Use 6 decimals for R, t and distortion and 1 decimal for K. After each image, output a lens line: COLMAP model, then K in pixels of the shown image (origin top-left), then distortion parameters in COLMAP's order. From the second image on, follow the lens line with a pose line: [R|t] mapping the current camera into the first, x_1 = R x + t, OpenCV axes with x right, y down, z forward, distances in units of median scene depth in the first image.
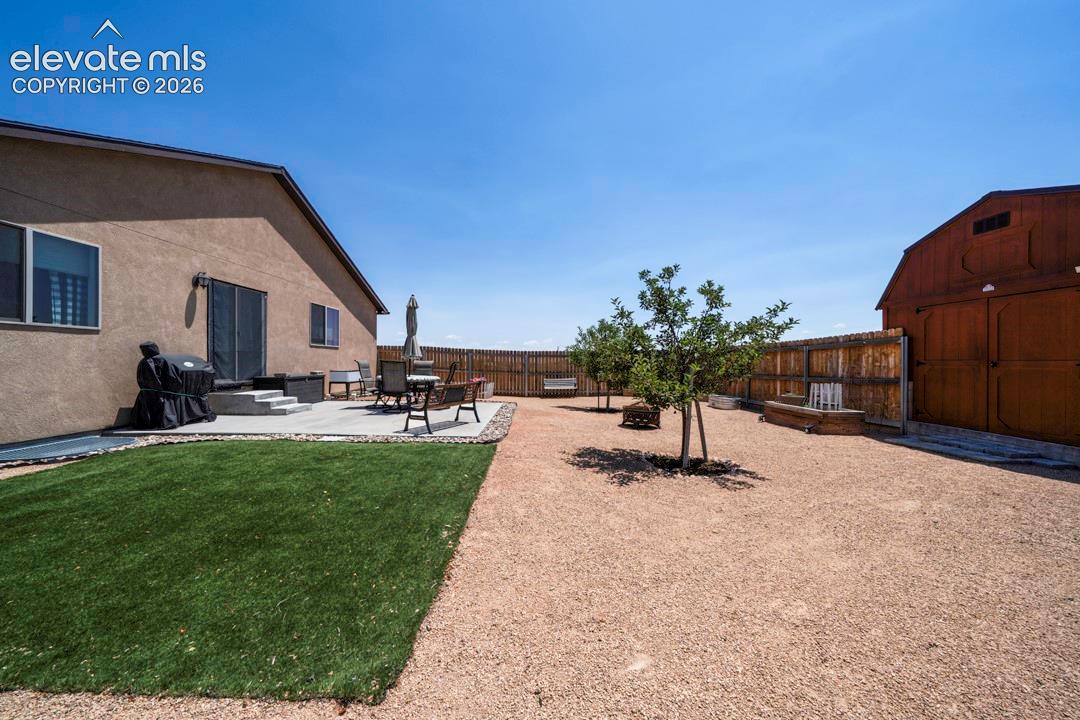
lens RADIAL K [[381.0, 0, 540.0], [0, 381.0, 360.0], [0, 0, 1]] dist [-0.006492, -0.000073]
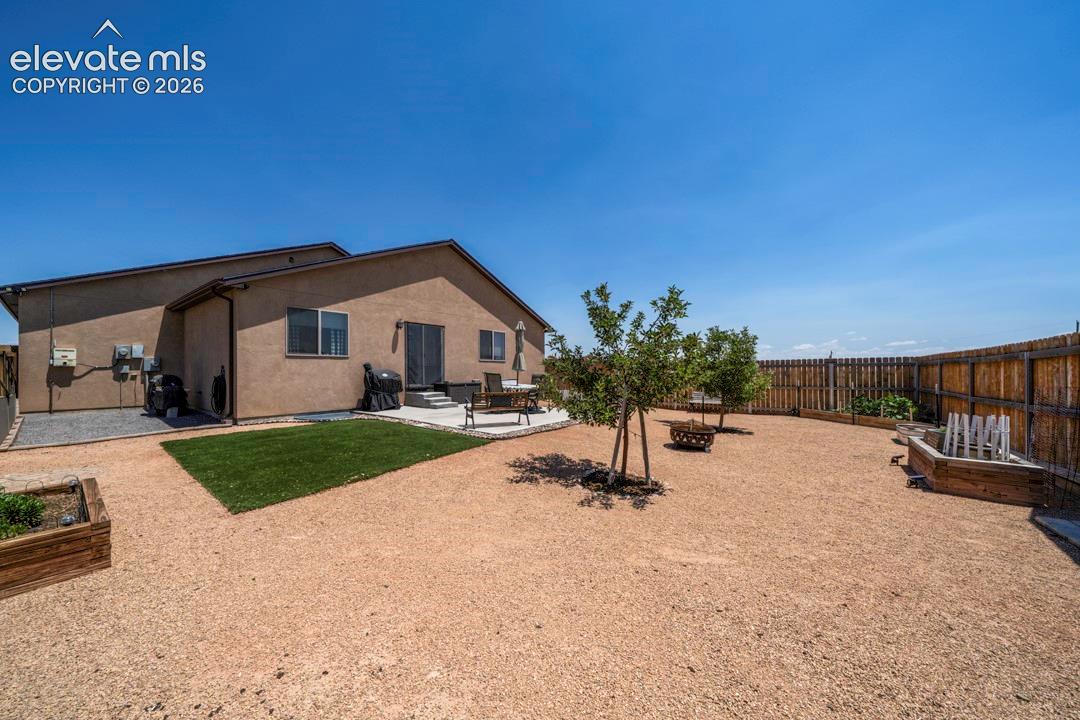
lens RADIAL K [[376.9, 0, 516.6], [0, 376.9, 365.1], [0, 0, 1]] dist [-0.009507, 0.000021]
pose [[0.775923, -0.006745, -0.630791, 0.491987], [0.001867, 0.999963, -0.008395, -0.014824], [0.630825, 0.005336, 0.775907, 0.043114]]
